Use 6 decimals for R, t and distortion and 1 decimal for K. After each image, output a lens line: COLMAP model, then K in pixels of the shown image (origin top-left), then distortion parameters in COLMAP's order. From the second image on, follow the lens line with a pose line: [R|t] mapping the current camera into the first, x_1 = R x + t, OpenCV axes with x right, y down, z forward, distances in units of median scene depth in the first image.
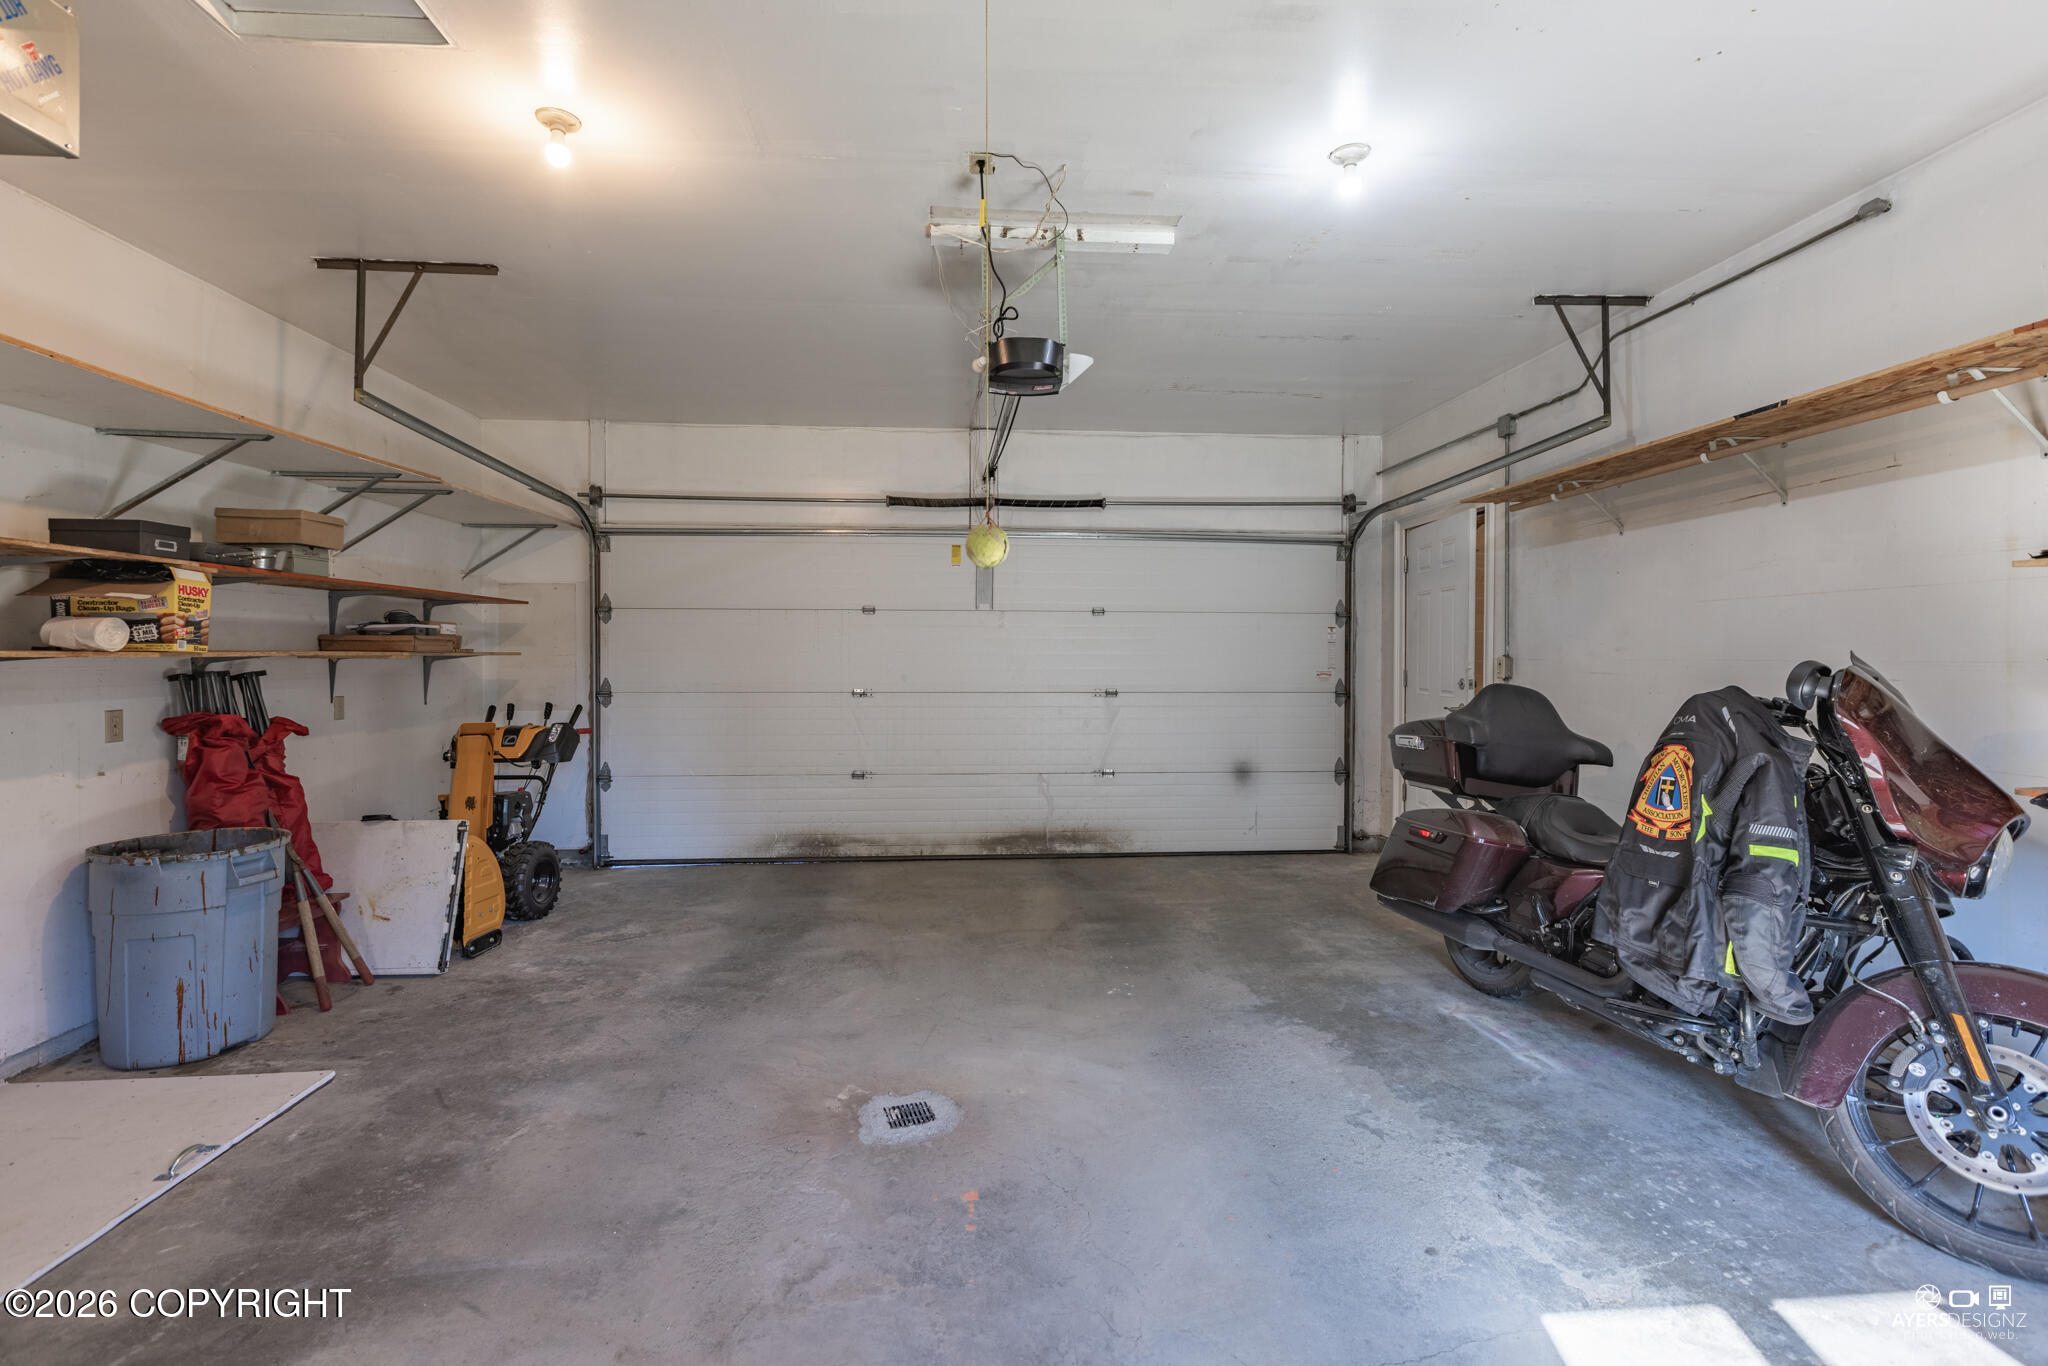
lens RADIAL K [[910.1, 0, 1020.2], [0, 910.1, 668.9], [0, 0, 1]] dist [0.001761, -0.000082]
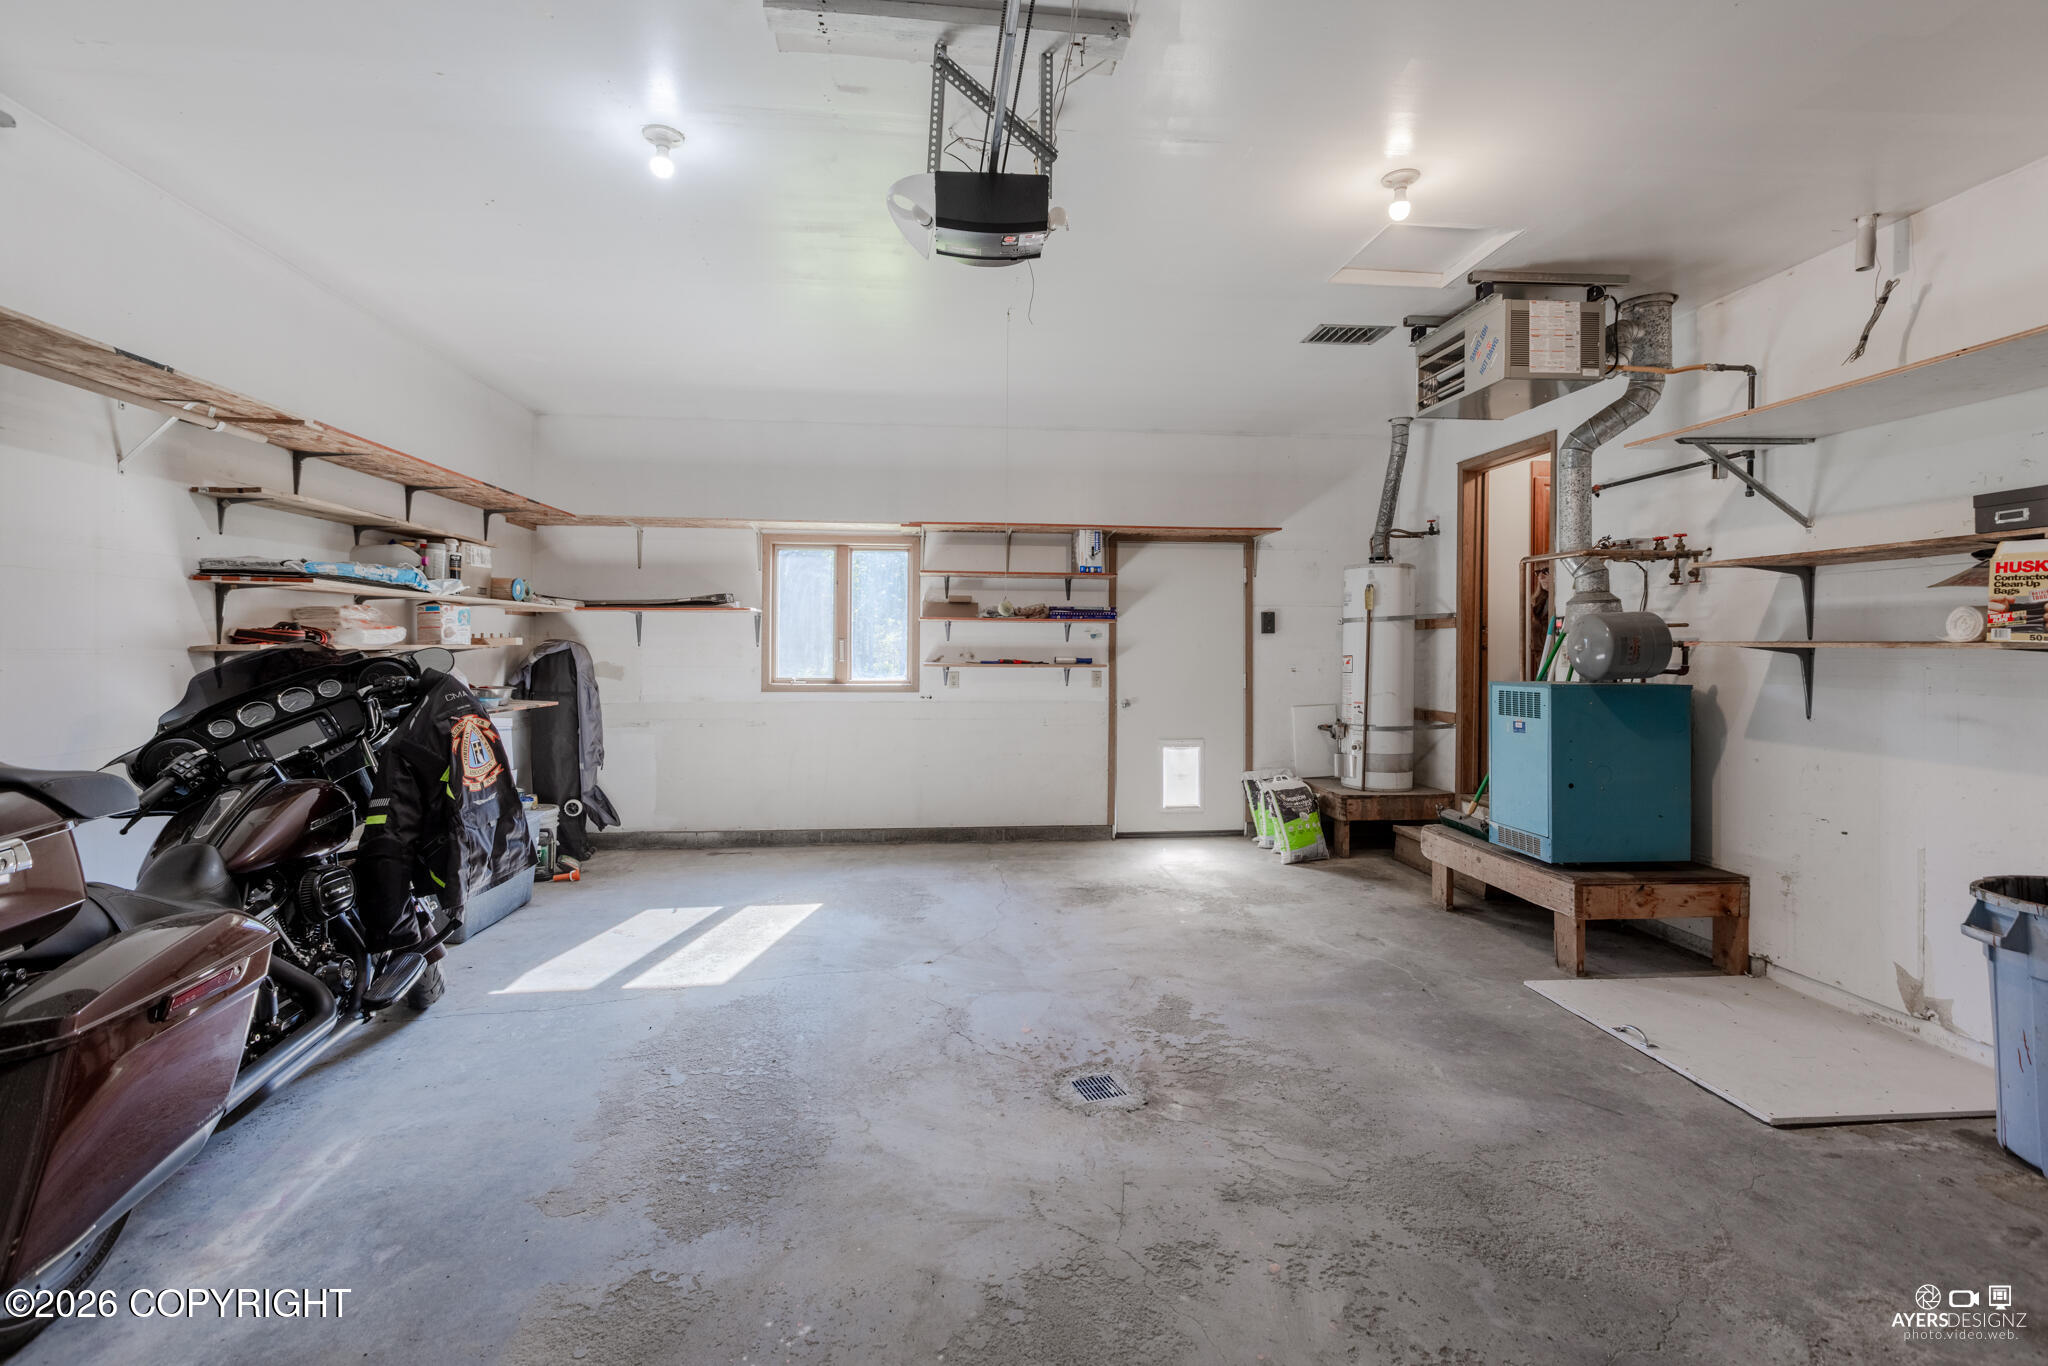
lens RADIAL K [[910.1, 0, 1013.7], [0, 910.1, 671.7], [0, 0, 1]] dist [0.001761, -0.000082]
pose [[-0.999804, -0.001990, -0.019701, -0.004260], [-0.002787, 0.999174, 0.040531, -0.023312], [0.019604, 0.040578, -0.998984, 1.812942]]
